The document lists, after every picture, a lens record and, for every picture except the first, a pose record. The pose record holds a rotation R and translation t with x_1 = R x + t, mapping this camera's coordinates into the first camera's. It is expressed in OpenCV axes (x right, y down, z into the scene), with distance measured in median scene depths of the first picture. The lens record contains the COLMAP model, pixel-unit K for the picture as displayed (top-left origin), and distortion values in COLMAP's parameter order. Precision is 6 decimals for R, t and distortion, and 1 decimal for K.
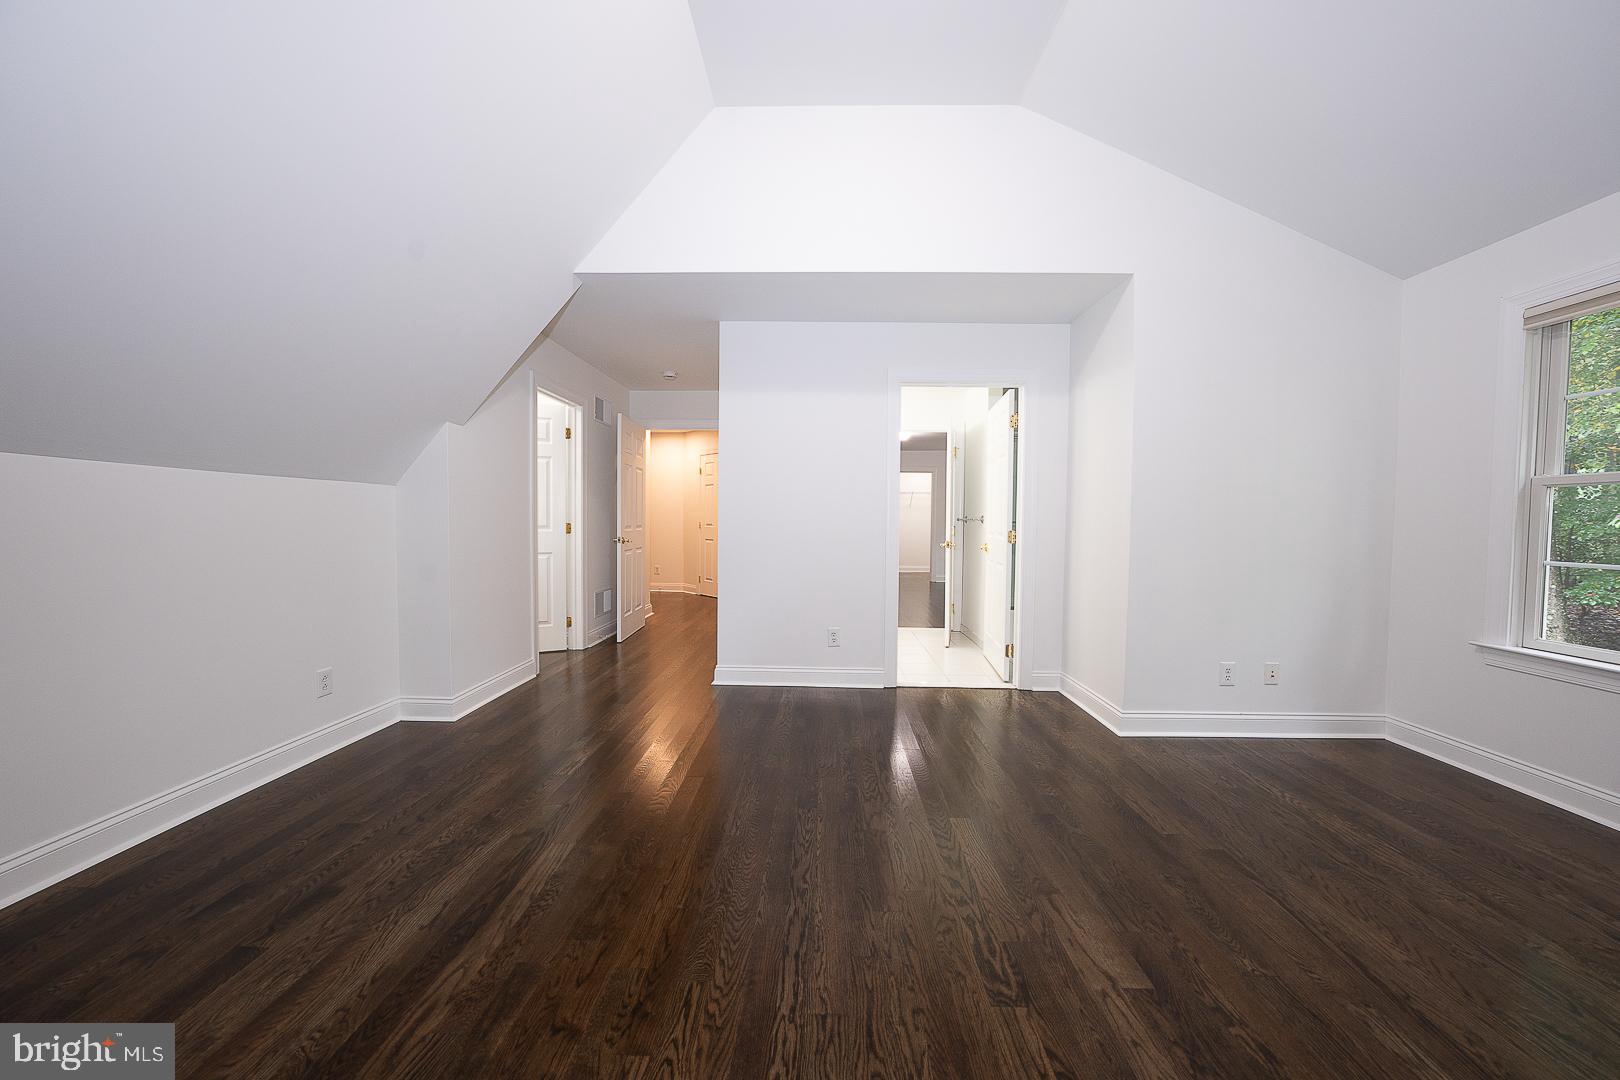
lens RADIAL K [[558.5, 0, 813.1], [0, 558.5, 536.5], [0, 0, 1]] dist [-0.028660, 0.006785]
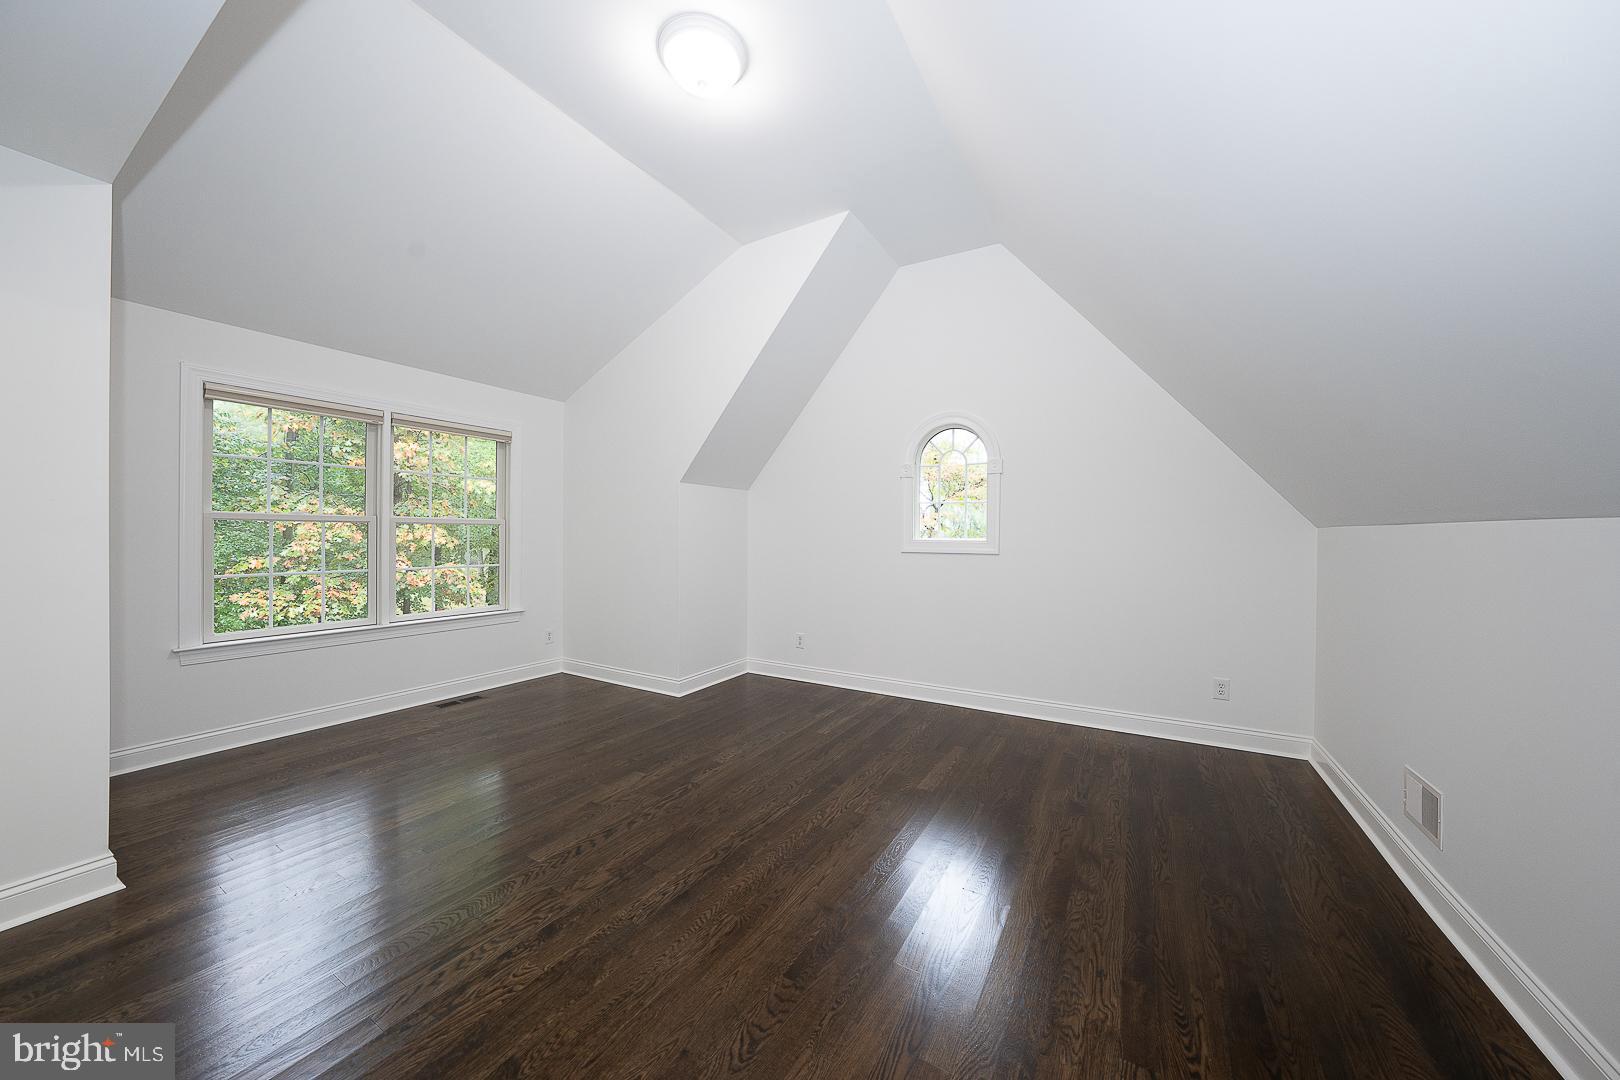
lens RADIAL K [[558.5, 0, 813.1], [0, 558.5, 536.5], [0, 0, 1]] dist [-0.028660, 0.006785]
pose [[-0.877586, -0.018641, 0.479057, -0.832125], [-0.001567, 0.999350, 0.036017, -0.145974], [-0.479417, 0.030858, -0.877045, 2.076422]]
